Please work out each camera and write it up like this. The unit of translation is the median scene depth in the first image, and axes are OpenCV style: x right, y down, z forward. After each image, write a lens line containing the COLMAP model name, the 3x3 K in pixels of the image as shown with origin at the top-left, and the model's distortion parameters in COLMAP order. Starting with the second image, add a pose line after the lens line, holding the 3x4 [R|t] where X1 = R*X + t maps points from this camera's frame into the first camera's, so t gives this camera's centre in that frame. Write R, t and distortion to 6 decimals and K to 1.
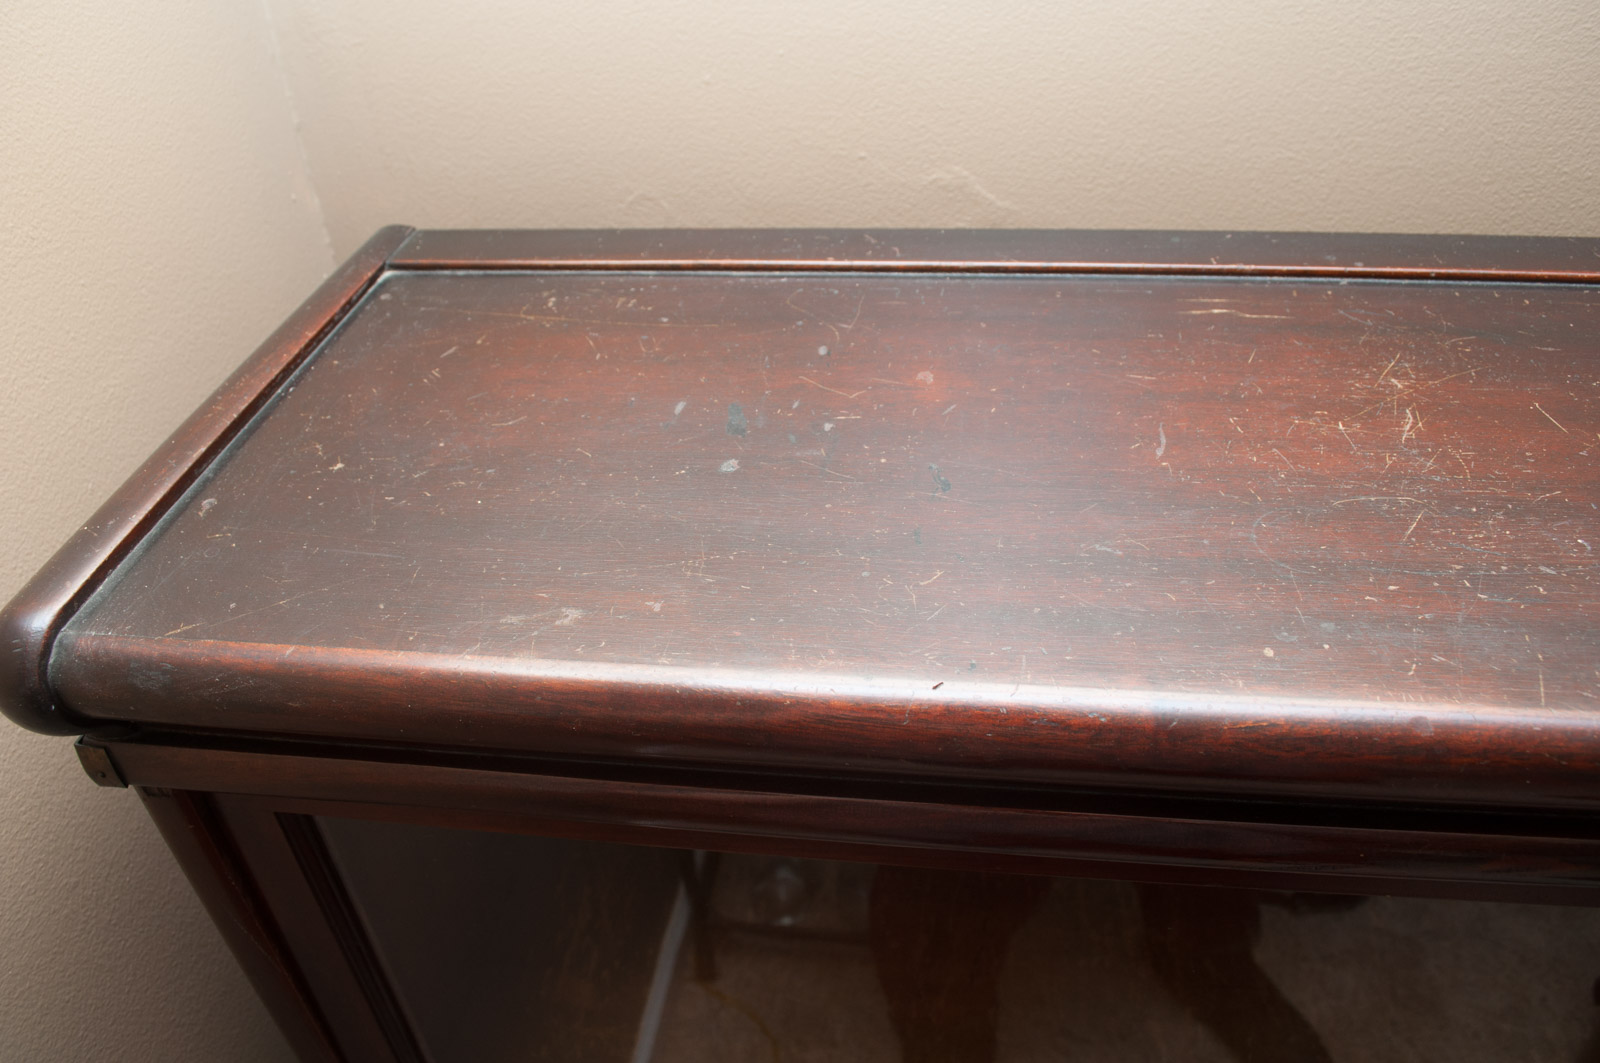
lens RADIAL K [[1218.3, 0, 786.0], [0, 1218.3, 521.8], [0, 0, 1]] dist [-0.091769, 0.020231]
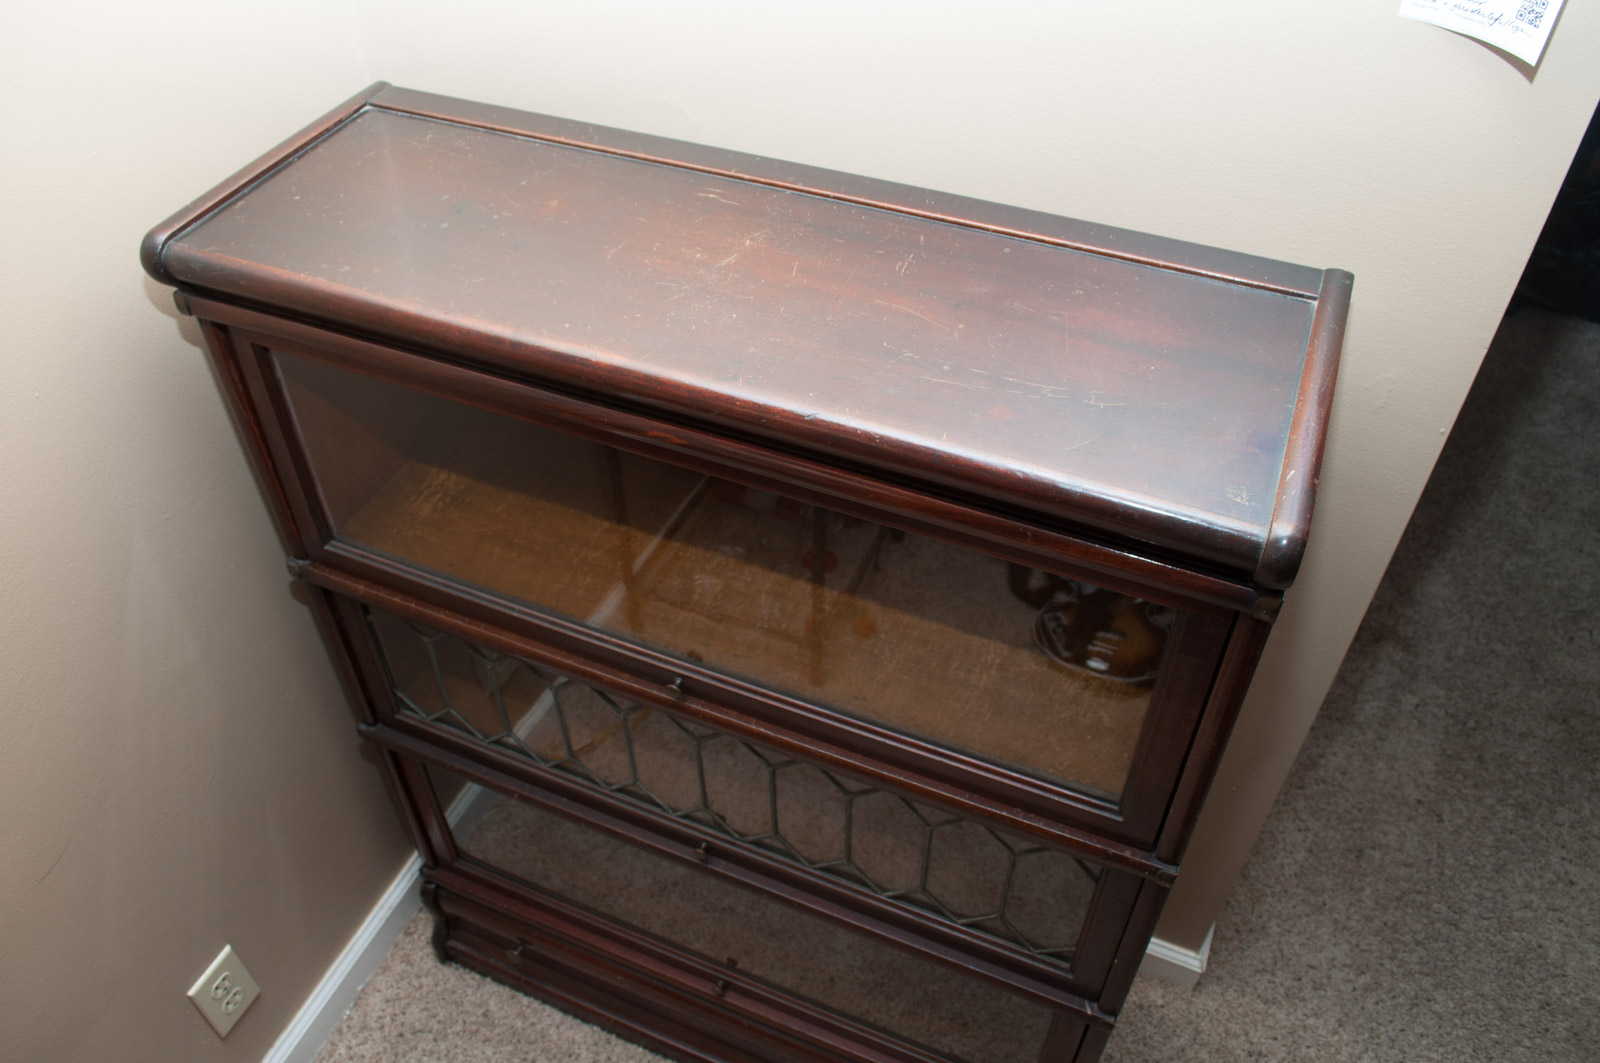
lens RADIAL K [[1218.3, 0, 802.1], [0, 1218.3, 523.6], [0, 0, 1]] dist [-0.091769, 0.020231]
pose [[0.965575, 0.218862, -0.140588, 0.791703], [-0.196815, 0.968063, 0.155297, 0.010272], [0.170086, -0.122281, 0.977813, -0.887392]]
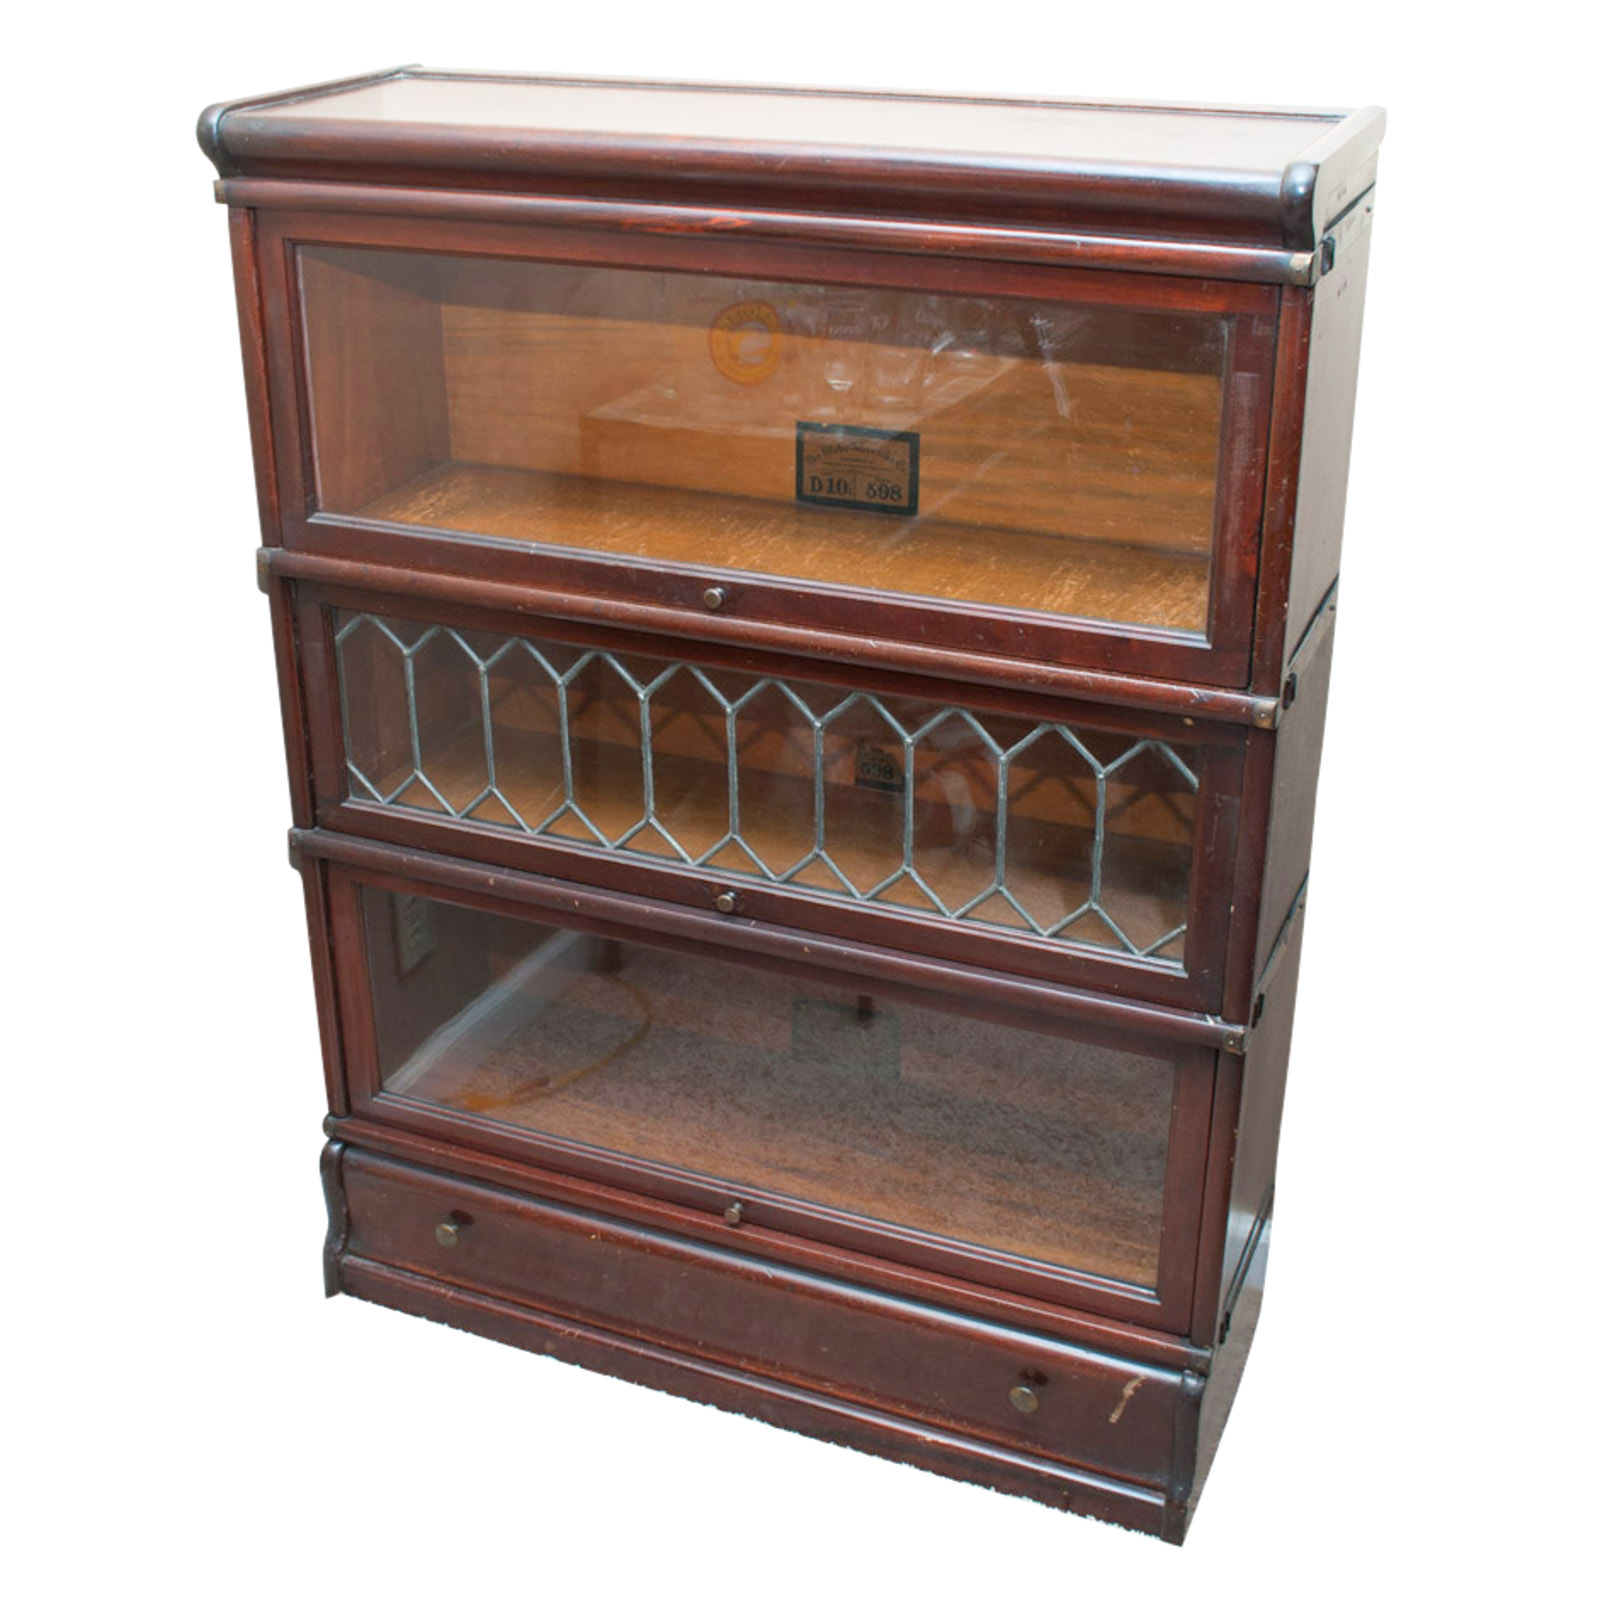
lens RADIAL K [[2017.2, 0, 794.4], [0, 2017.2, 734.0], [0, 0, 1]] dist [-0.091993, 0.000000]
pose [[0.965655, 0.160131, -0.204619, 1.110284], [-0.197365, 0.964252, -0.176818, 1.267512], [0.168990, 0.211130, 0.962739, -1.763834]]
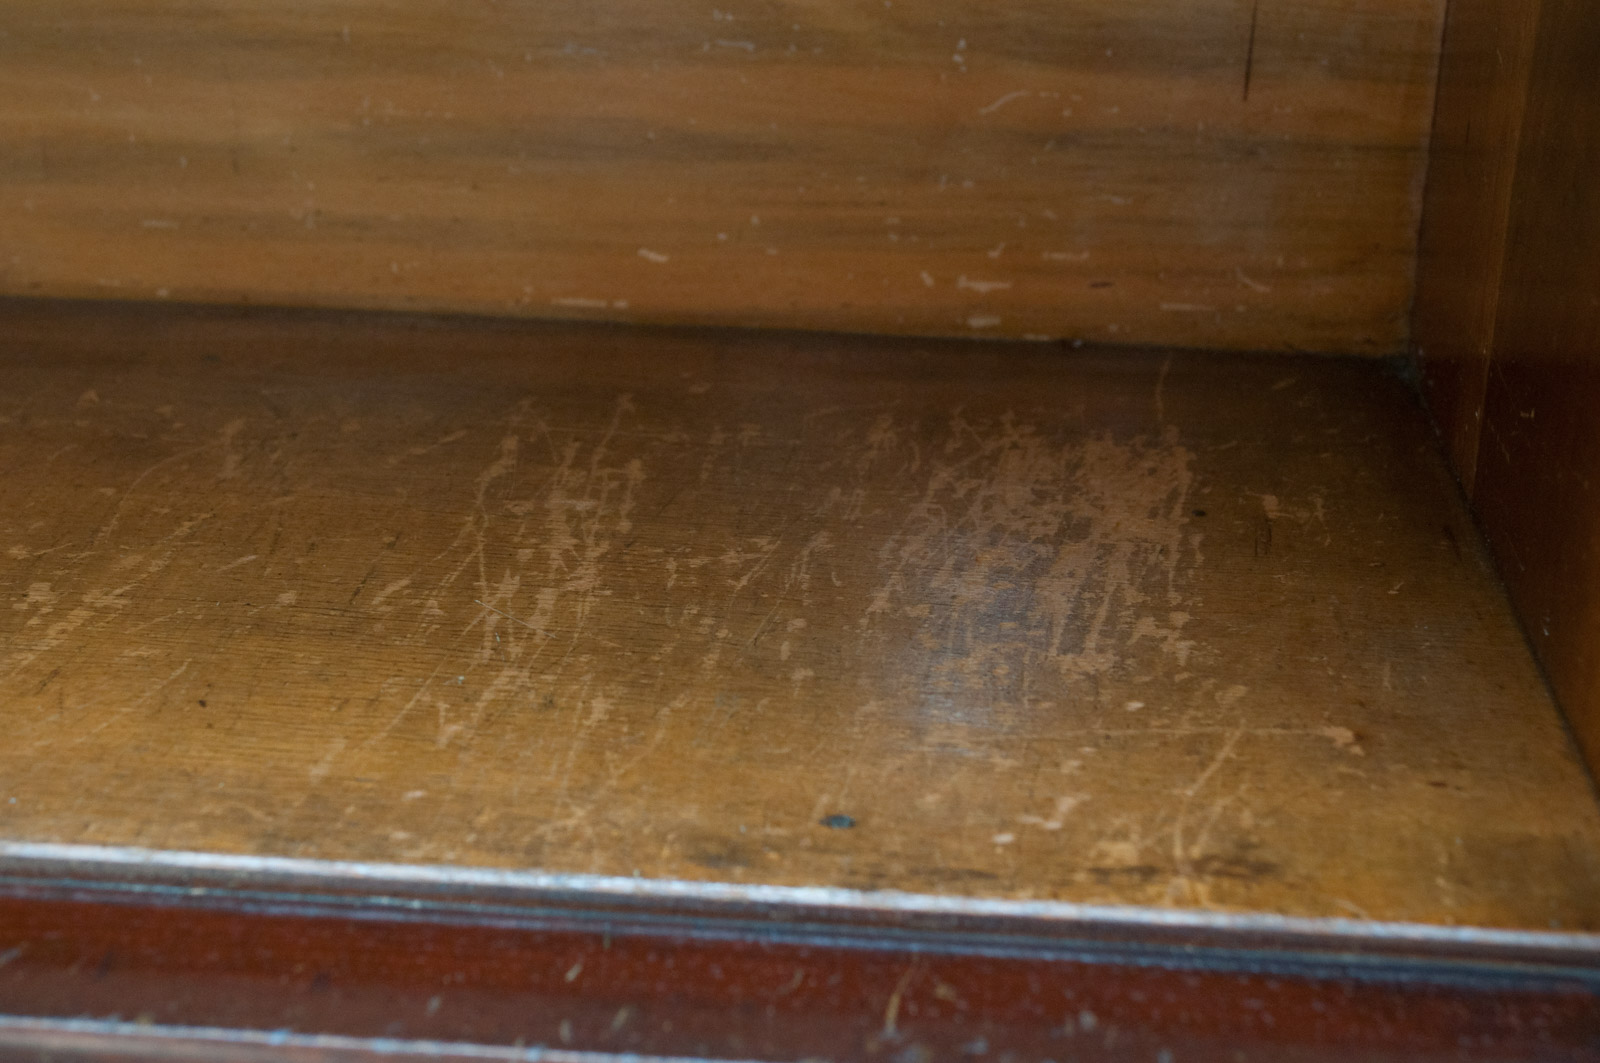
lens RADIAL K [[2475.3, 0, 796.8], [0, 2475.3, 532.0], [0, 0, 1]] dist [-0.011797, 0.000000]
pose [[0.993779, 0.050851, 0.099082, 0.854677], [-0.027544, 0.974257, -0.223751, 0.649779], [-0.107909, 0.219630, 0.969597, 0.260432]]
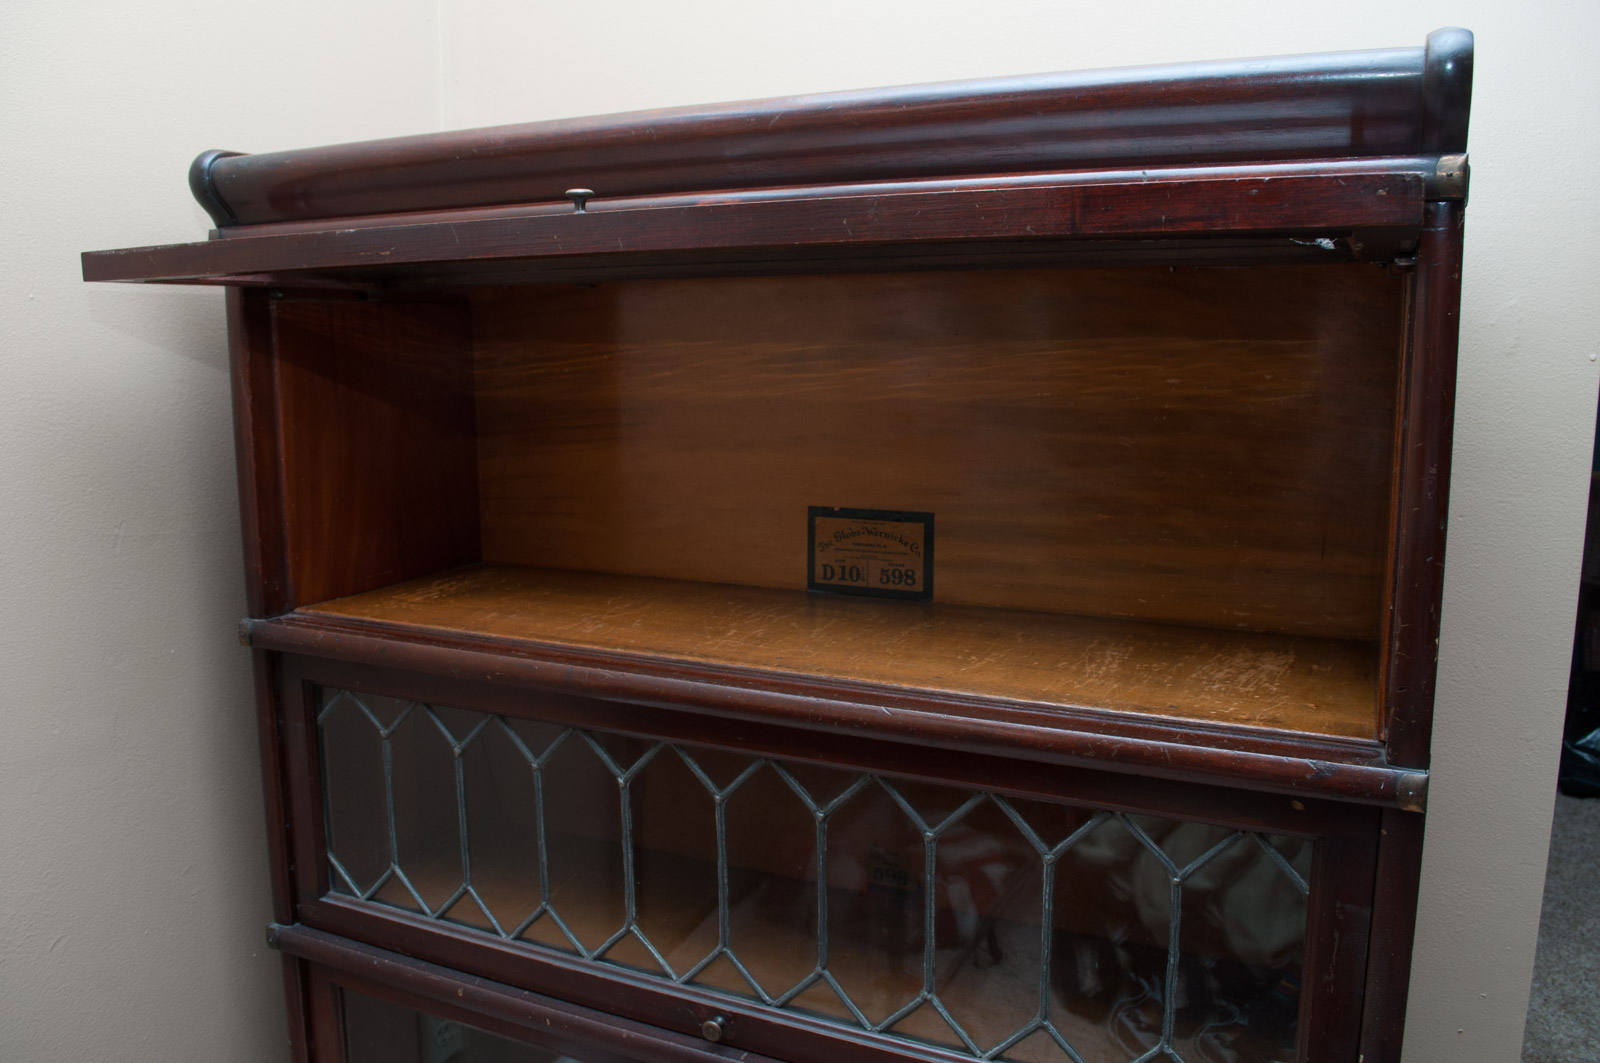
lens RADIAL K [[1218.3, 0, 805.8], [0, 1218.3, 531.2], [0, 0, 1]] dist [-0.091769, 0.020231]
pose [[0.957462, 0.106897, -0.268028, 0.884867], [-0.215582, 0.882411, -0.418181, 1.047024], [0.191809, 0.458174, 0.867920, -0.392404]]
